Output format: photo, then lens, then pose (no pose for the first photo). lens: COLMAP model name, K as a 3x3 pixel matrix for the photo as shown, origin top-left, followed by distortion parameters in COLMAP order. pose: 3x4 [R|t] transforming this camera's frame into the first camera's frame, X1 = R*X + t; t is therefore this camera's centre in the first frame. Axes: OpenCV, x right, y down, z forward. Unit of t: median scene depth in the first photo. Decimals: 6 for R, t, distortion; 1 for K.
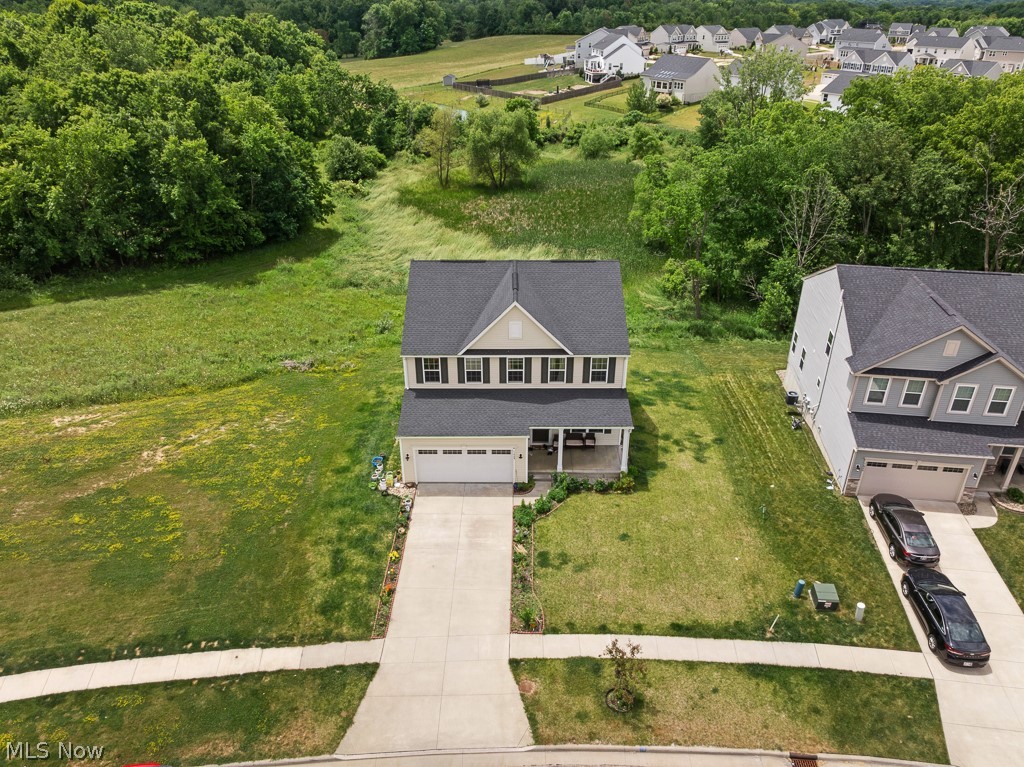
lens RADIAL K [[721.9, 0, 512.0], [0, 721.9, 383.5], [0, 0, 1]] dist [-0.041441, -0.003669]
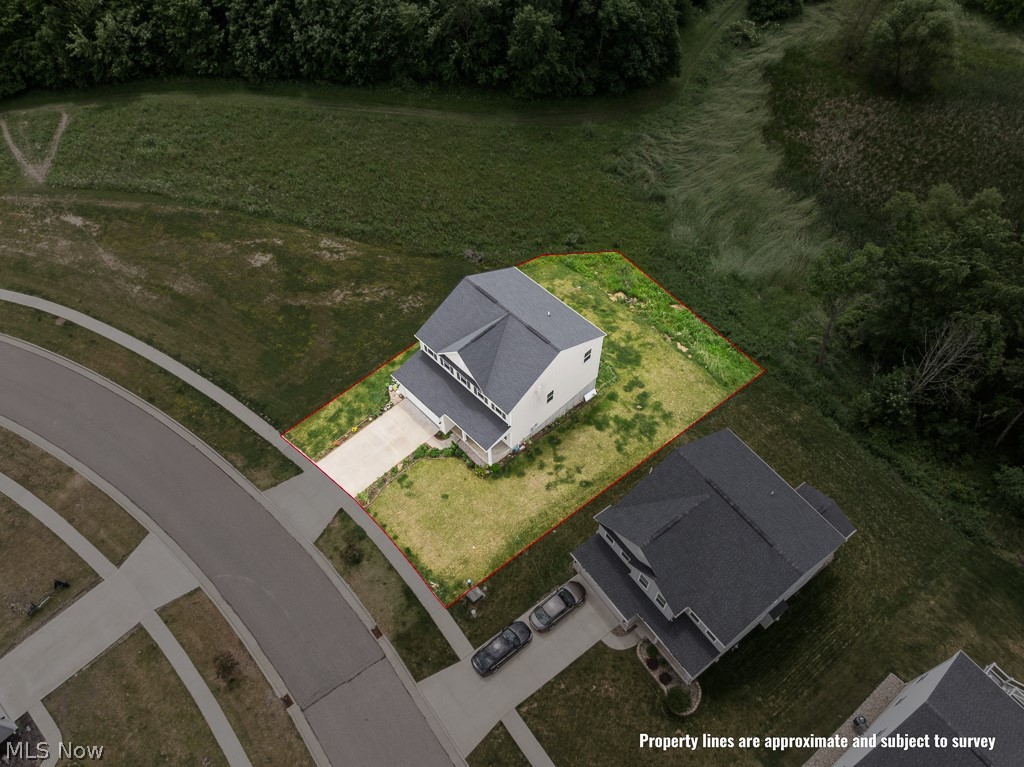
lens RADIAL K [[716.6, 0, 512.0], [0, 716.6, 383.5], [0, 0, 1]] dist [-0.034152, -0.000523]
pose [[0.695514, 0.581258, -0.422373, 0.814301], [-0.340632, 0.784328, 0.518458, -0.935705], [0.632637, -0.216721, 0.743507, -0.152529]]
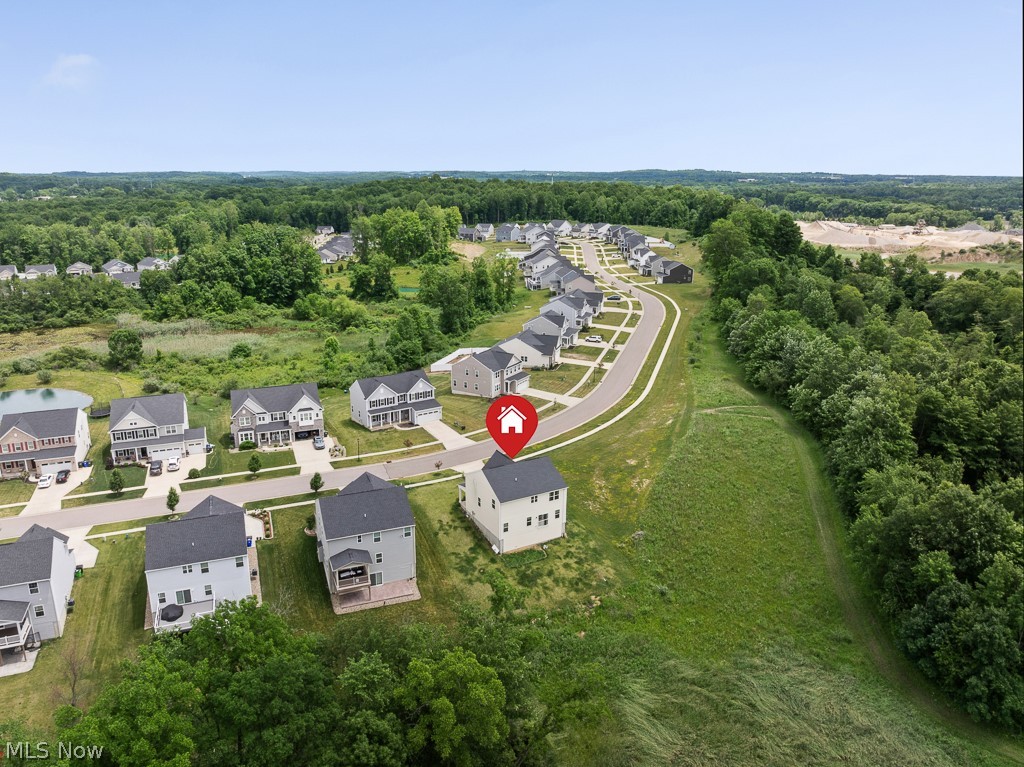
lens RADIAL K [[732.4, 0, 510.2], [0, 732.4, 346.2], [0, 0, 1]] dist [-0.008949, -0.001389]
pose [[-0.872137, 0.109354, -0.476885, 1.471981], [-0.242594, 0.749794, 0.615595, -2.503775], [0.424883, 0.652572, -0.627394, 2.771324]]
